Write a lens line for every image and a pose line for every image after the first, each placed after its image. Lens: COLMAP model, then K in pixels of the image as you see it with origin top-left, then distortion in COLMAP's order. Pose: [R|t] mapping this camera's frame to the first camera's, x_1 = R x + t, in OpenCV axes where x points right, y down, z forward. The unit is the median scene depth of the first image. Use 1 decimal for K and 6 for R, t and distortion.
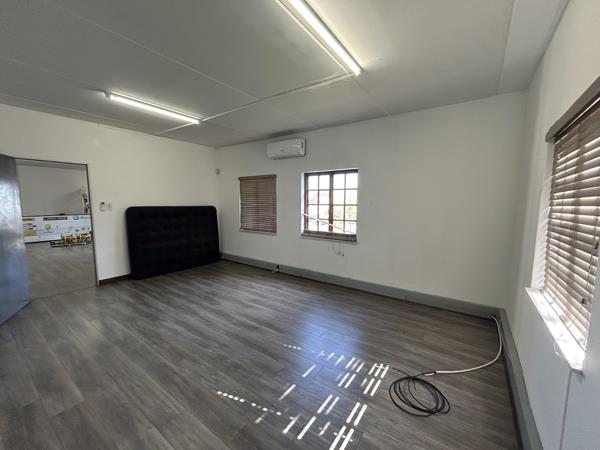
lens RADIAL K [[241.6, 0, 300.2], [0, 241.6, 228.5], [0, 0, 1]] dist [-0.012106, -0.001187]
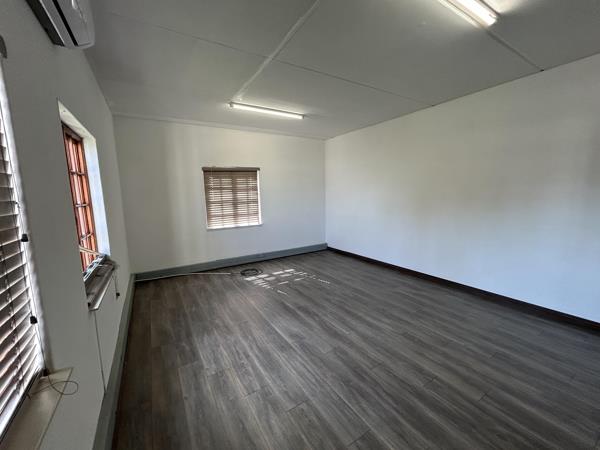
lens RADIAL K [[241.6, 0, 301.8], [0, 241.6, 225.7], [0, 0, 1]] dist [-0.012106, -0.001187]
pose [[-0.921995, -0.039344, 0.385197, -0.457392], [0.059224, 0.968789, 0.240710, -0.164488], [-0.382645, 0.244746, -0.890888, 1.426967]]
